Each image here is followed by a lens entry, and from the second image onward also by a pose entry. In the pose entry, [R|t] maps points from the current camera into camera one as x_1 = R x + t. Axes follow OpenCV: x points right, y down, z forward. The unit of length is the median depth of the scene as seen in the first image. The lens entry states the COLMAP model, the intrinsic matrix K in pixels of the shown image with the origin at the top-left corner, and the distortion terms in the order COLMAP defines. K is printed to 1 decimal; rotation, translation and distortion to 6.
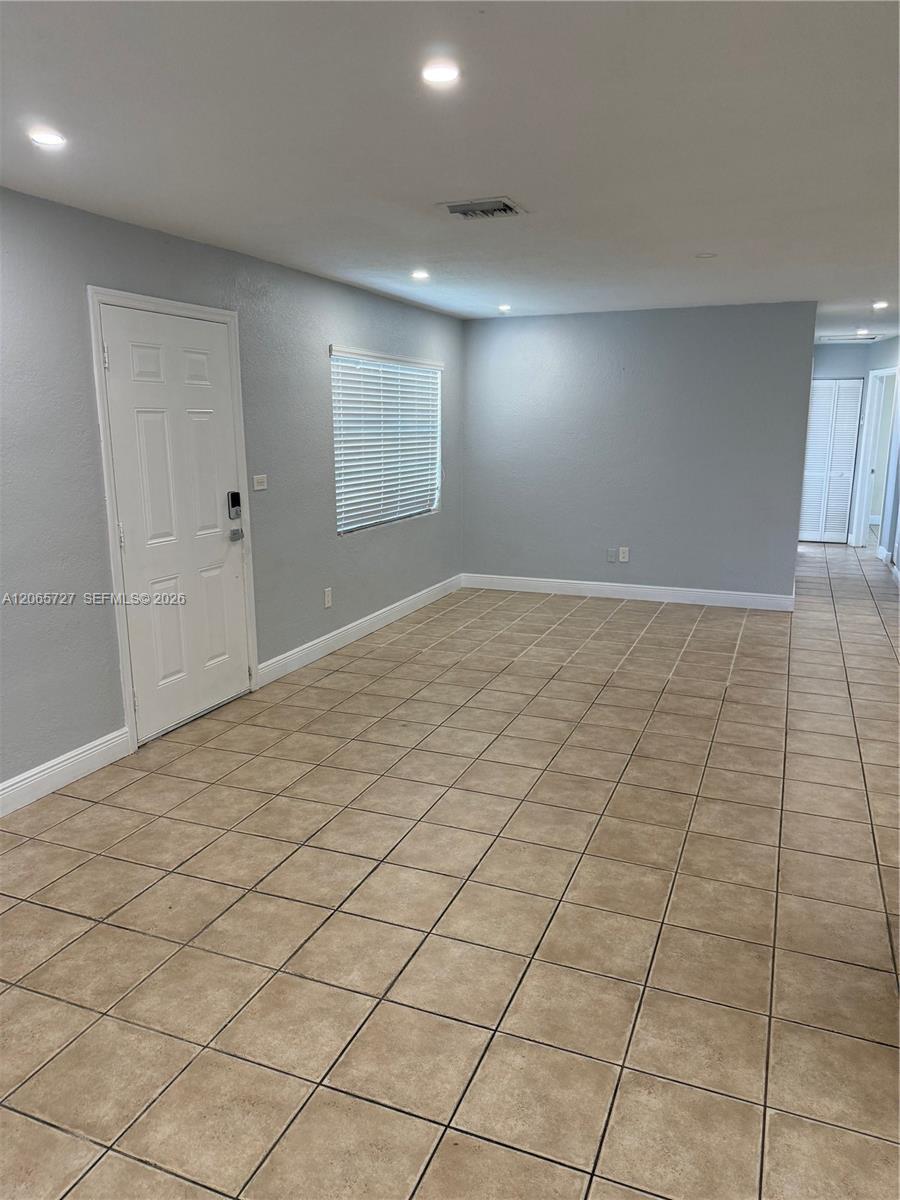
lens RADIAL K [[836.7, 0, 444.2], [0, 836.7, 598.3], [0, 0, 1]] dist [-0.011762, -0.006298]
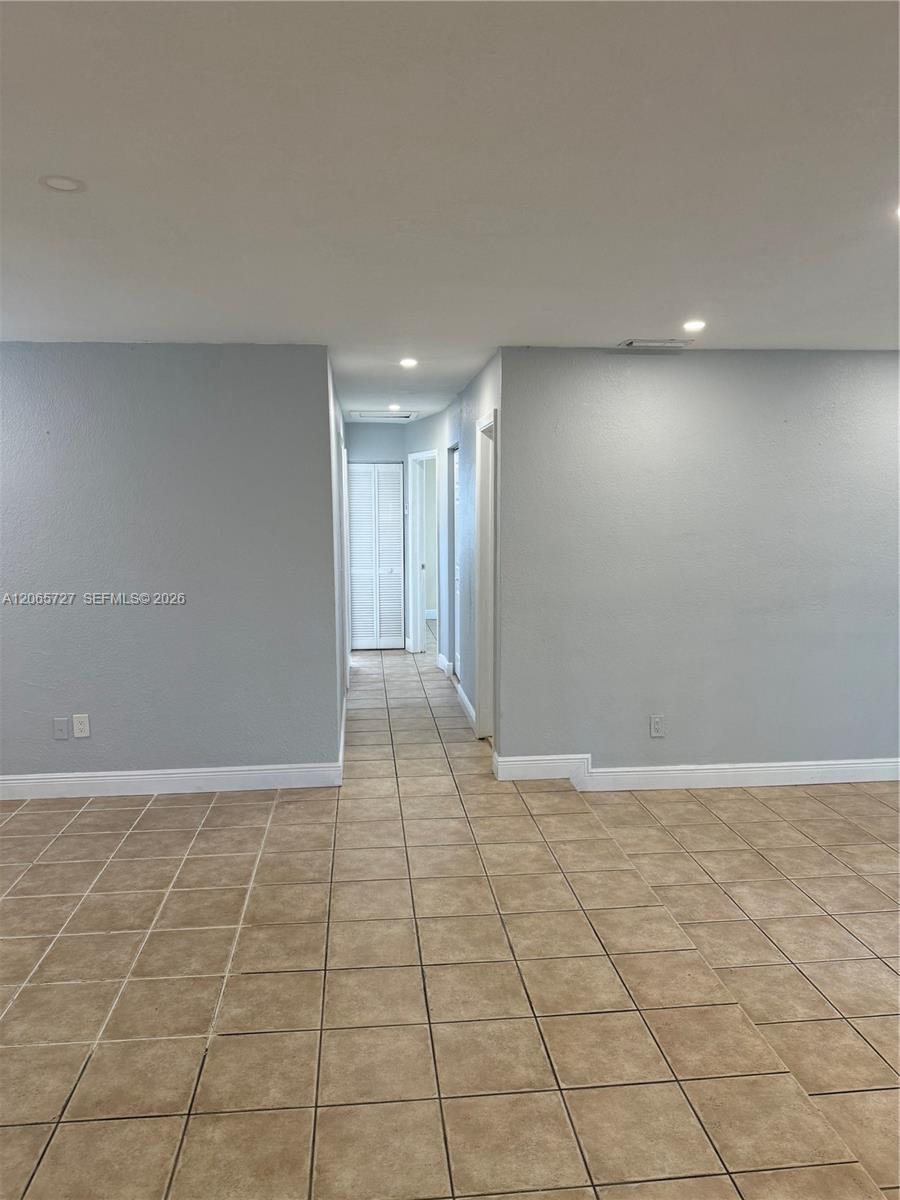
lens RADIAL K [[836.7, 0, 449.3], [0, 836.7, 602.8], [0, 0, 1]] dist [-0.011762, -0.006298]
pose [[0.876426, -0.063326, 0.477354, 0.202906], [0.108239, 0.991854, -0.067149, -0.091566], [-0.469214, 0.110519, 0.876142, 0.385493]]
